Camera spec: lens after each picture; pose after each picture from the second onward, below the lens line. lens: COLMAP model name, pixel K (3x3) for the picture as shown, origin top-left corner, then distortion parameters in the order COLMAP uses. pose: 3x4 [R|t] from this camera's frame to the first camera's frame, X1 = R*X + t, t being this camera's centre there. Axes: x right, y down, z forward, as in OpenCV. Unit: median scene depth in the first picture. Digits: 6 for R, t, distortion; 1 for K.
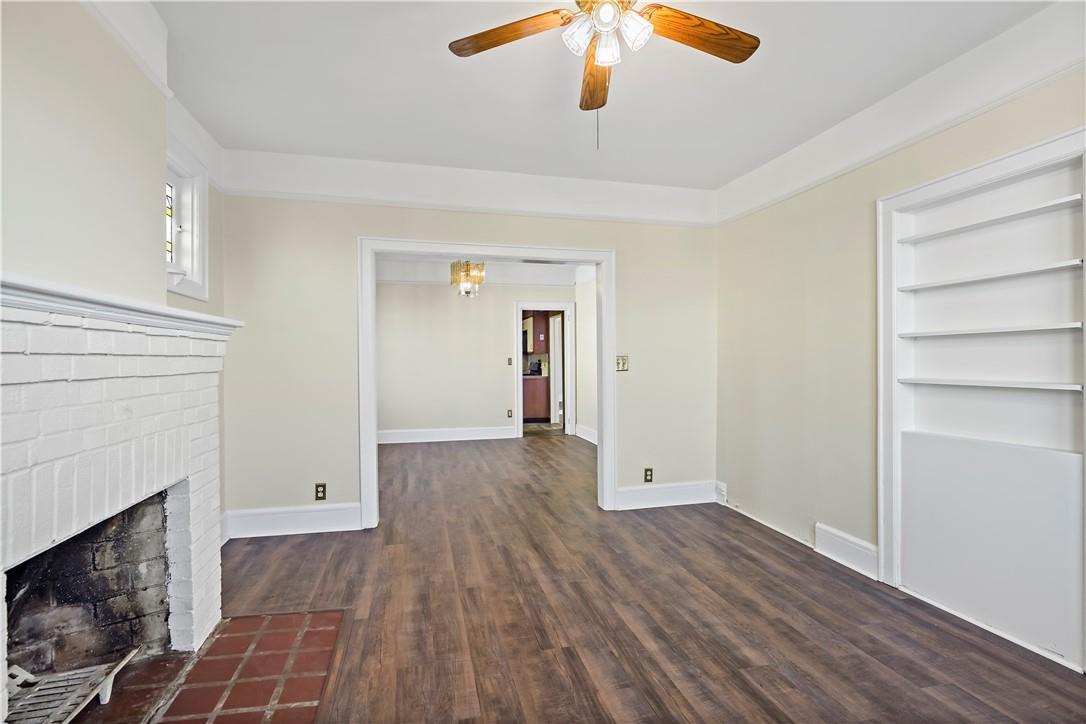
lens RADIAL K [[493.2, 0, 536.0], [0, 493.2, 360.4], [0, 0, 1]] dist [0.004233, 0.000547]
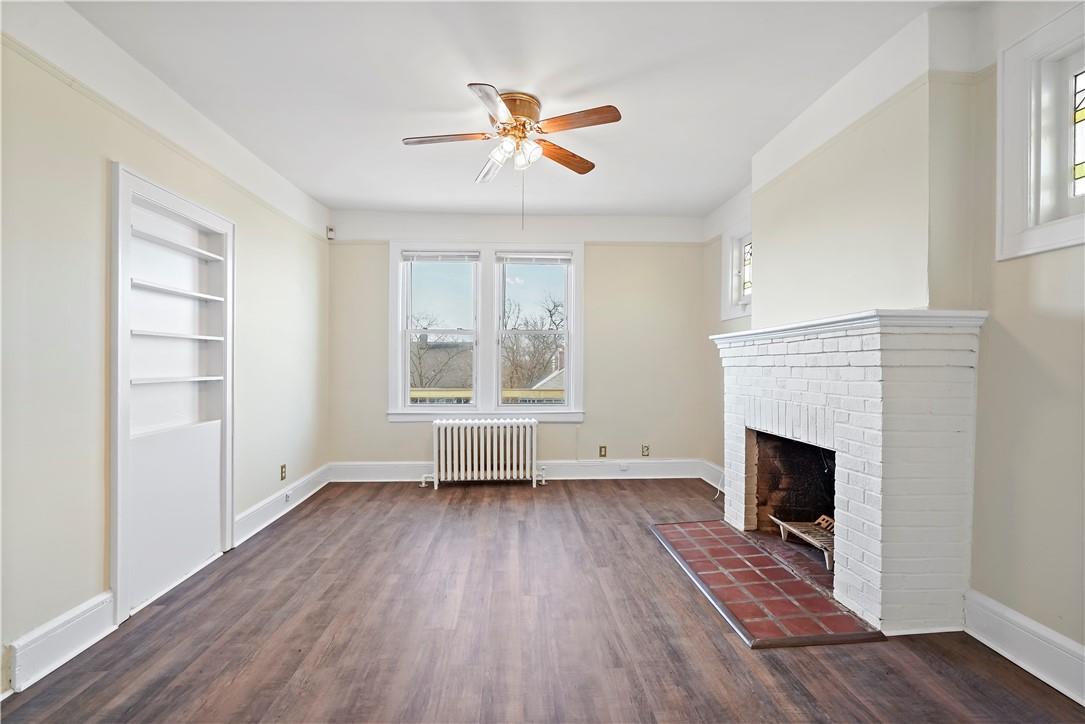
lens RADIAL K [[492.8, 0, 540.1], [0, 492.8, 365.0], [0, 0, 1]] dist [0.004233, 0.000547]
pose [[-0.983205, 0.004971, 0.182439, -0.167933], [0.004727, 0.999987, -0.001771, 0.017878], [-0.182445, -0.000878, -0.983216, 1.891259]]
